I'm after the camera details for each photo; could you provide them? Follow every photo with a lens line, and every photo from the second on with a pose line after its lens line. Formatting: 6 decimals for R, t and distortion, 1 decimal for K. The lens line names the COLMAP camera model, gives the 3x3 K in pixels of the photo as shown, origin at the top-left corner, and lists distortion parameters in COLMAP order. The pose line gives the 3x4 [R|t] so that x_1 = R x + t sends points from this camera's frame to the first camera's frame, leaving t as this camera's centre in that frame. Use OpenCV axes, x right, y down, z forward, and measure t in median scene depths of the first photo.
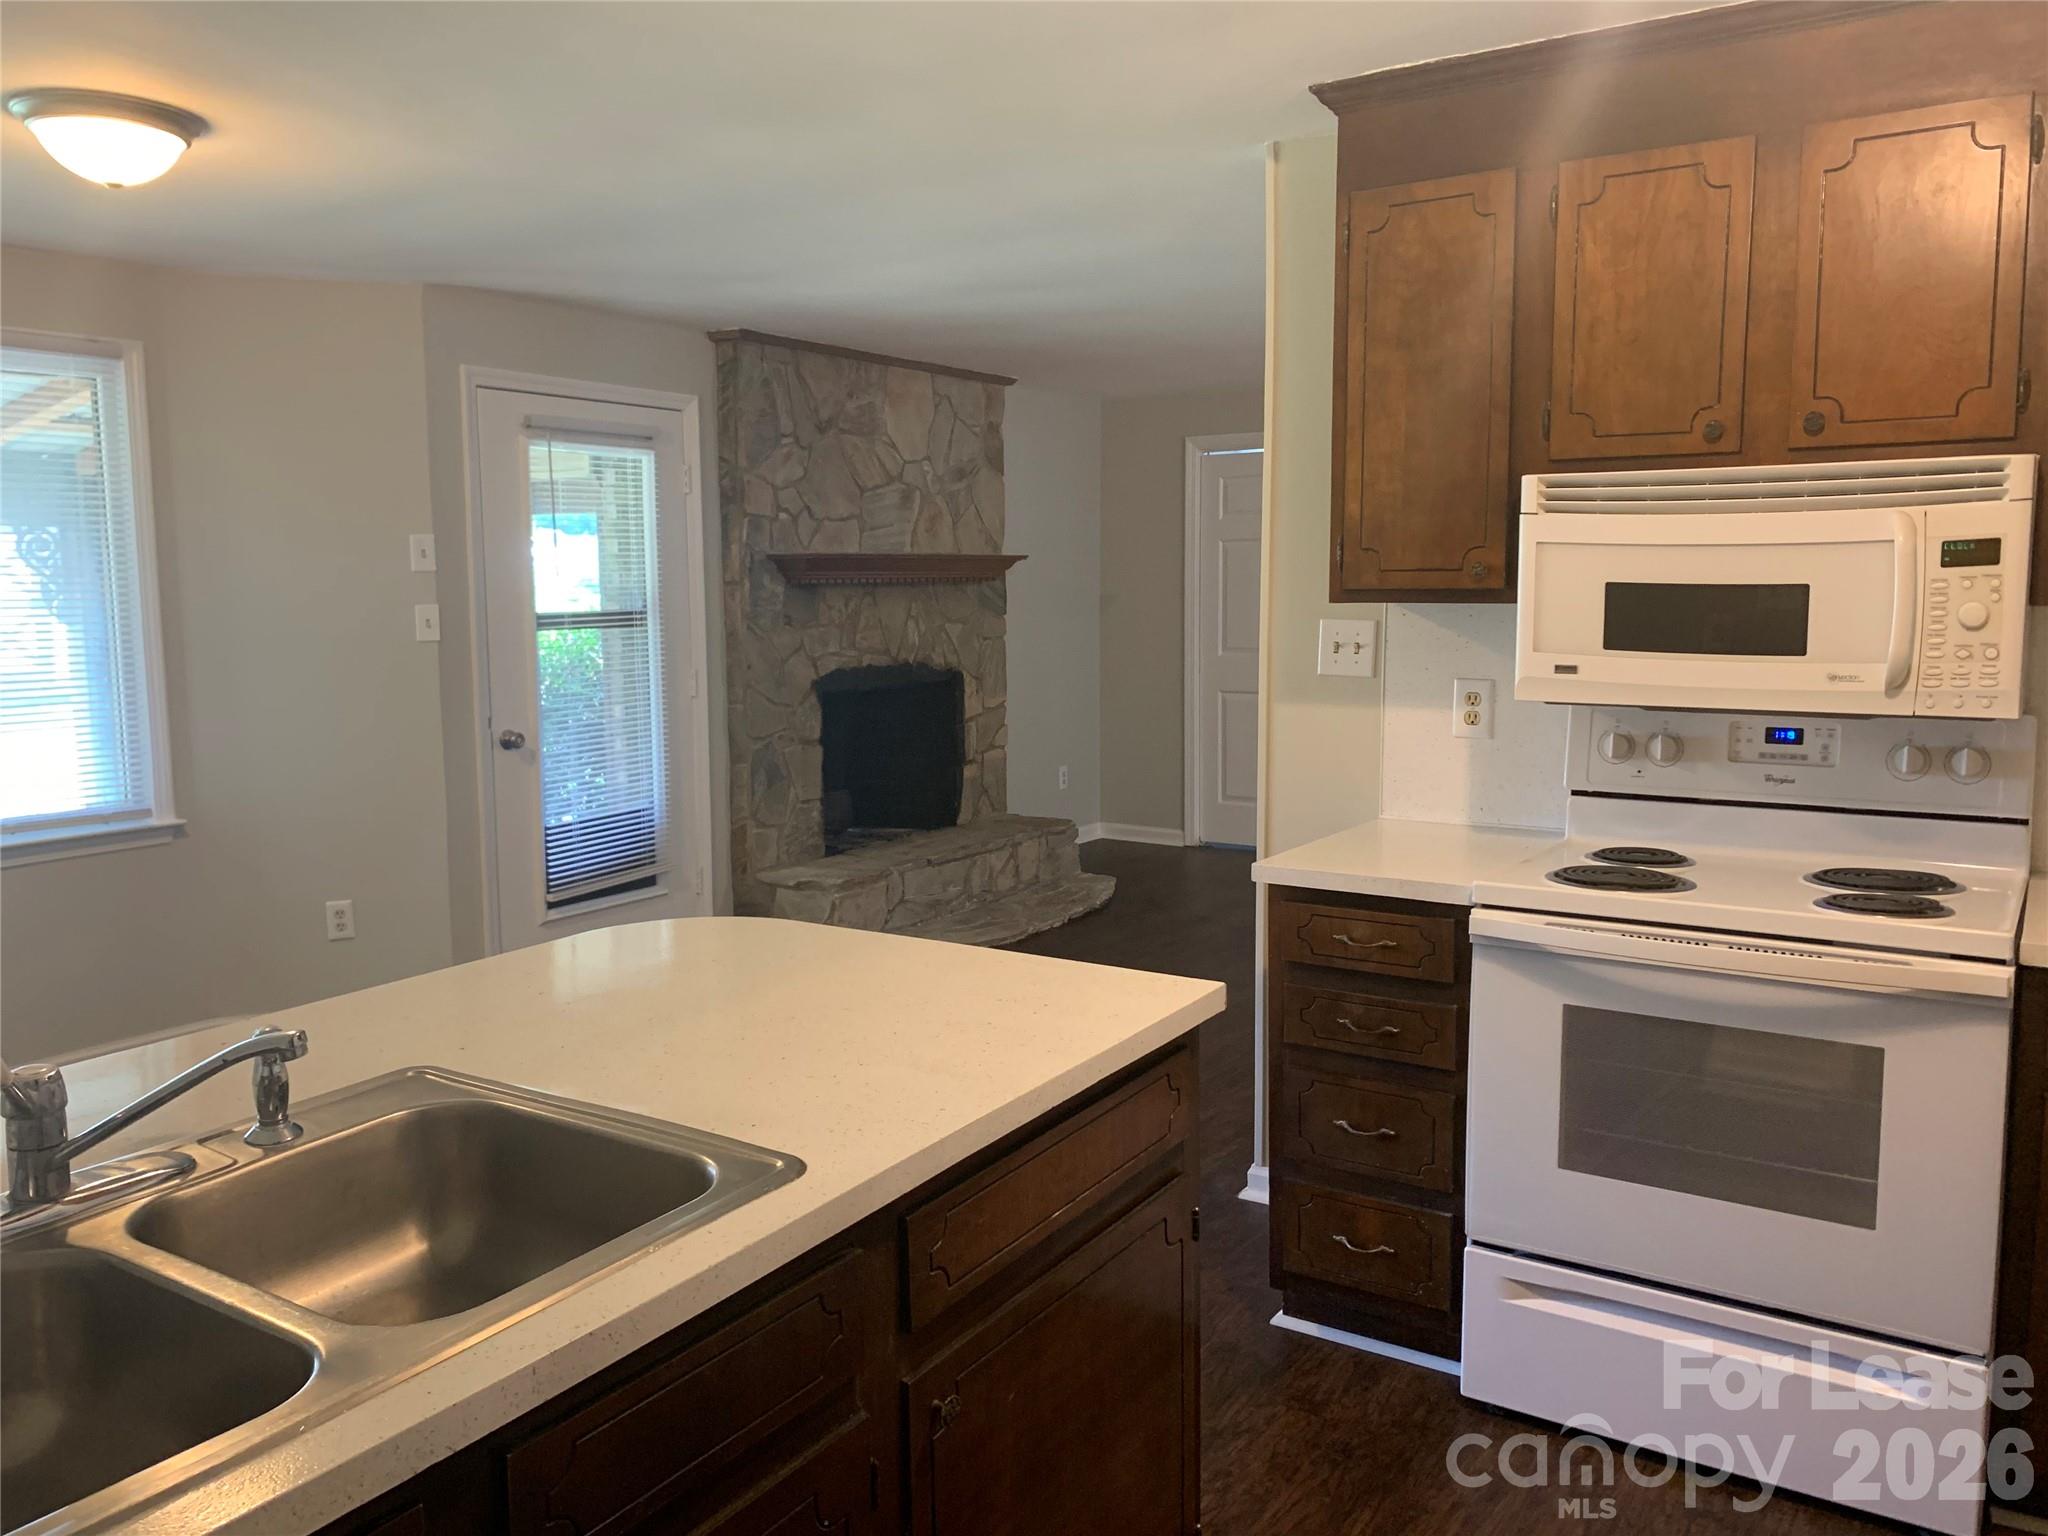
lens RADIAL K [[1537.0, 0, 1008.6], [0, 1537.0, 757.4], [0, 0, 1]] dist [0.104122, -0.176255]
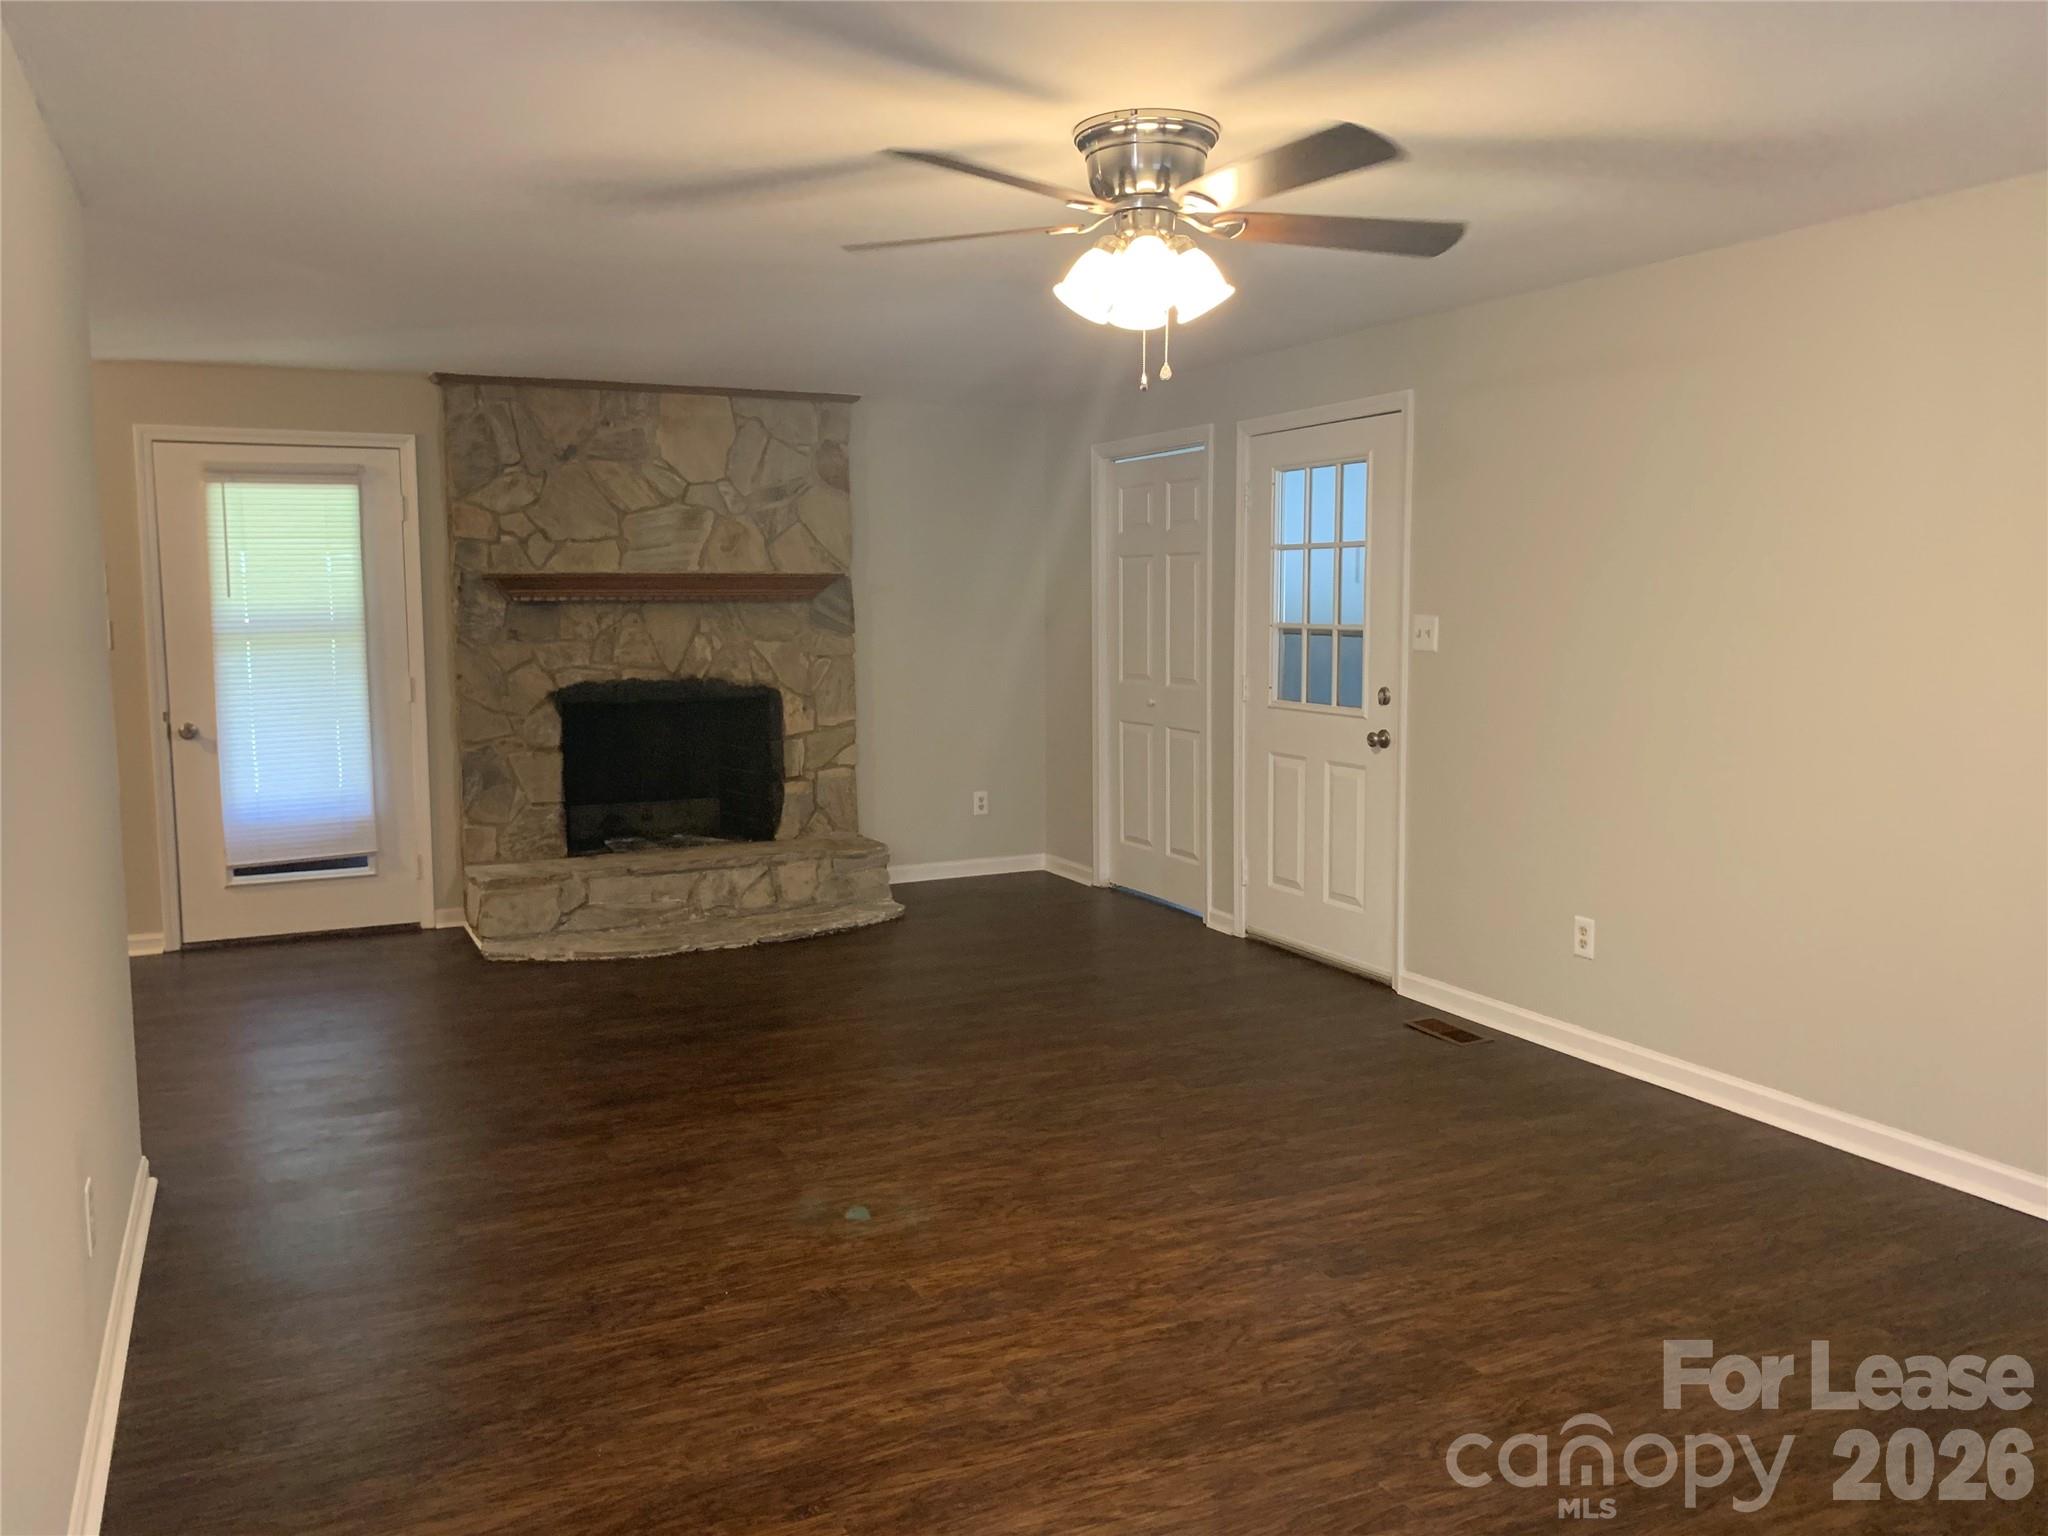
lens RADIAL K [[1537.0, 0, 1008.6], [0, 1537.0, 757.4], [0, 0, 1]] dist [0.104122, -0.176255]
pose [[0.864167, 0.055649, -0.500119, 1.238198], [-0.058241, 0.998248, 0.010440, -0.061390], [0.499824, 0.020105, 0.865894, 0.411137]]
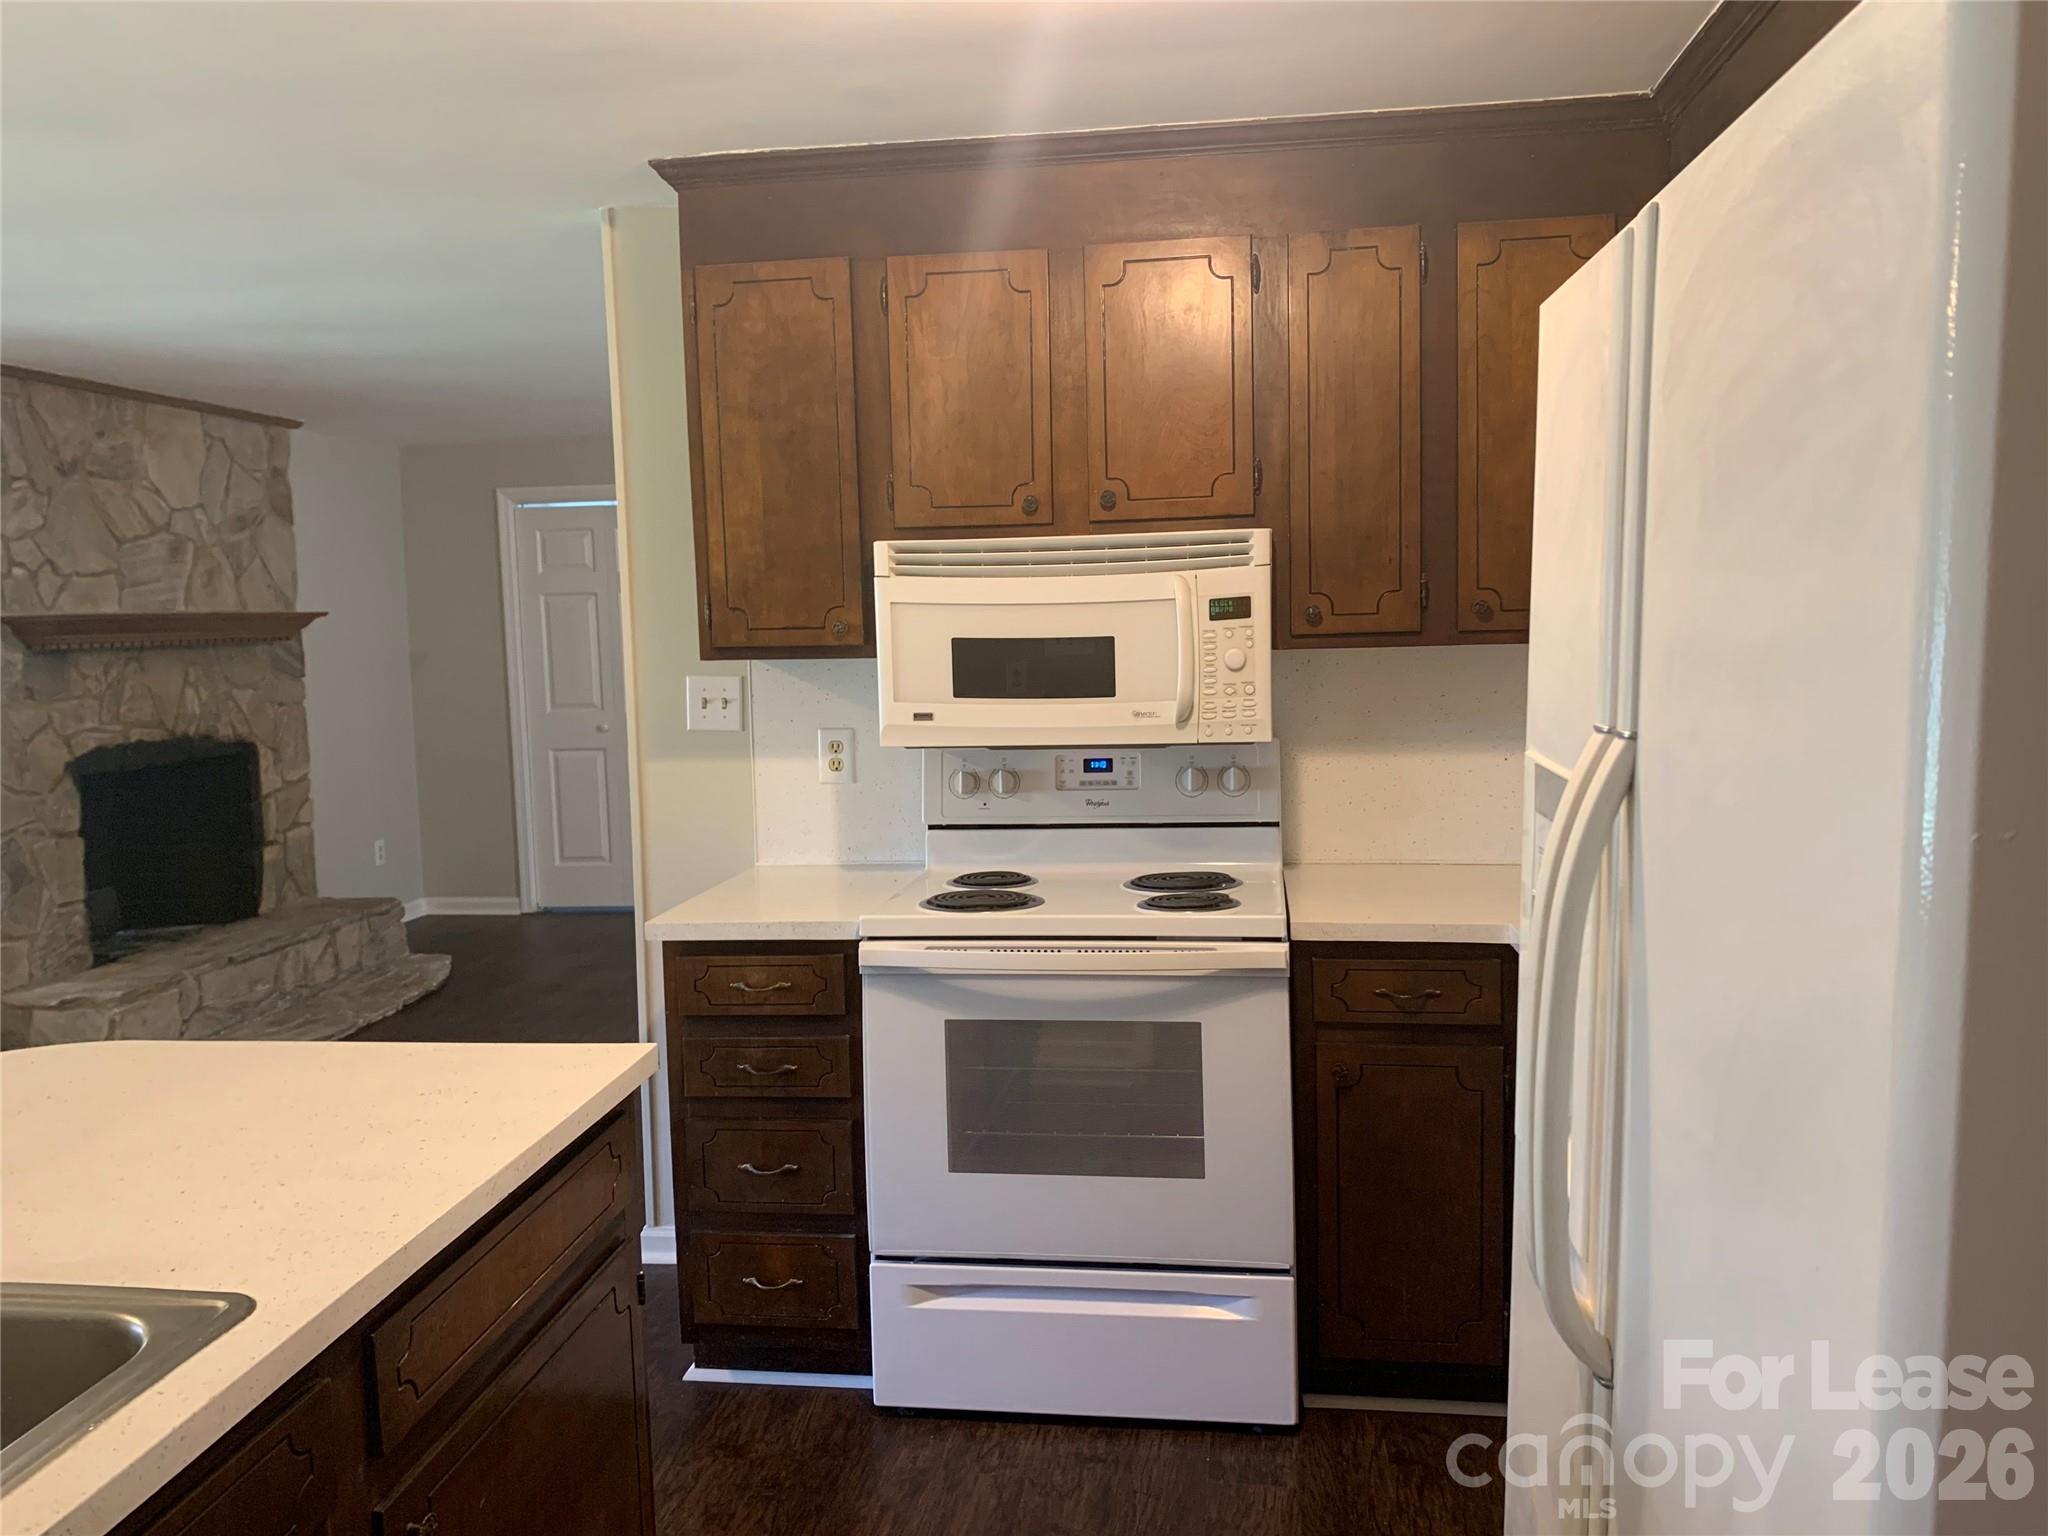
lens RADIAL K [[1547.1, 0, 1023.7], [0, 1547.1, 743.1], [0, 0, 1]] dist [0.052281, -0.065695]
pose [[0.899025, -0.049880, 0.435047, -0.047631], [0.067949, 0.997348, -0.026068, -0.003483], [-0.432593, 0.052997, 0.900030, -0.016772]]
